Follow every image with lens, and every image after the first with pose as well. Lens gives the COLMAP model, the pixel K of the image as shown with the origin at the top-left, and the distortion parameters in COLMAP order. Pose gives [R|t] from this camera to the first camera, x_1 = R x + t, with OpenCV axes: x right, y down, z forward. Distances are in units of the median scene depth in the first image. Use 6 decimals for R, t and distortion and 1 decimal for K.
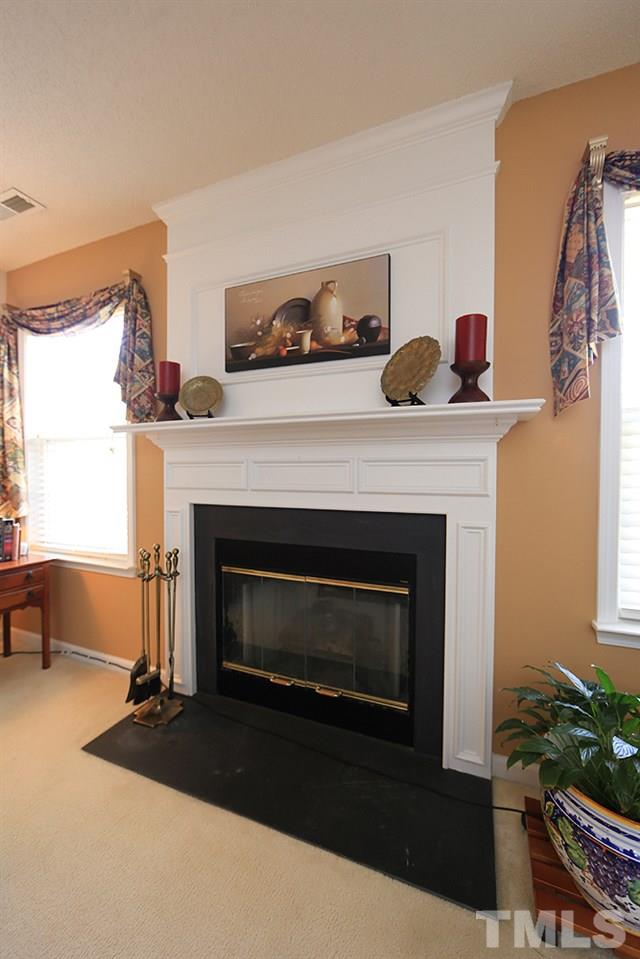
lens RADIAL K [[378.6, 0, 317.4], [0, 378.6, 479.4], [0, 0, 1]] dist [-0.012676, -0.000170]
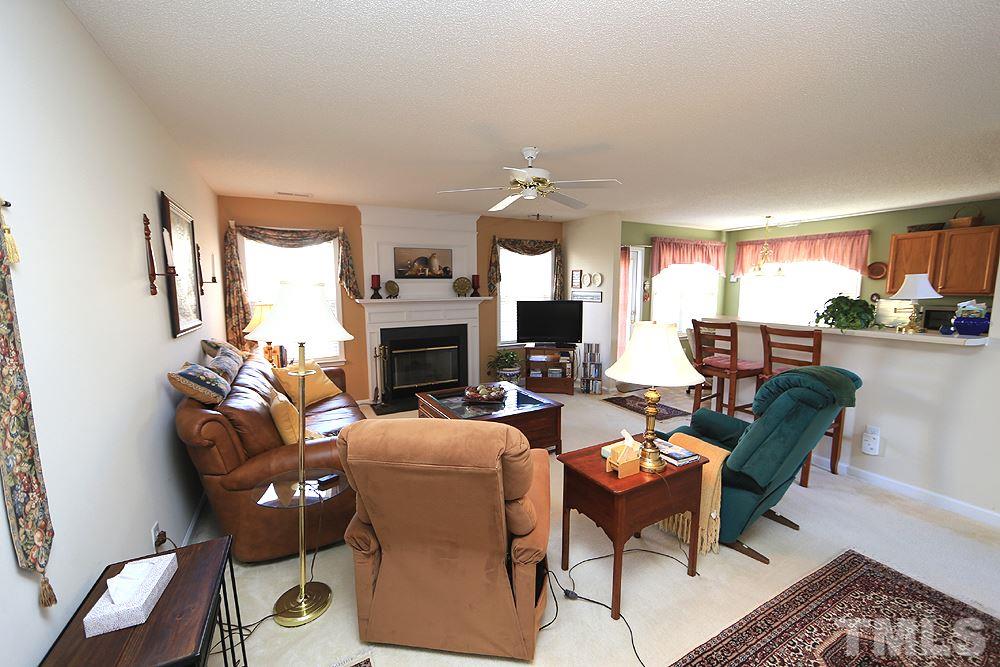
lens RADIAL K [[394.8, 0, 497.8], [0, 394.8, 333.3], [0, 0, 1]] dist [-0.012676, -0.000170]
pose [[0.644718, -0.096351, 0.758323, -1.841857], [0.022952, 0.994017, 0.106785, -0.168375], [-0.764075, -0.051441, 0.643073, -1.316850]]
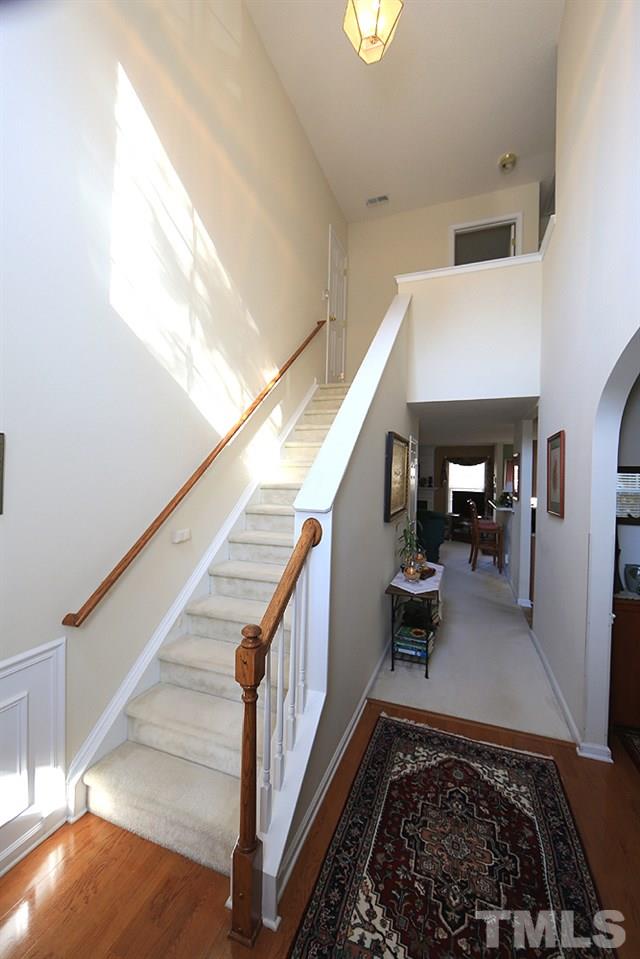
lens RADIAL K [[378.6, 0, 320.3], [0, 378.6, 479.5], [0, 0, 1]] dist [-0.012676, -0.000170]
pose [[0.999018, 0.020794, 0.039123, -1.518687], [-0.020083, 0.999627, -0.018494, -0.112517], [-0.039493, 0.017691, 0.999063, -4.695043]]
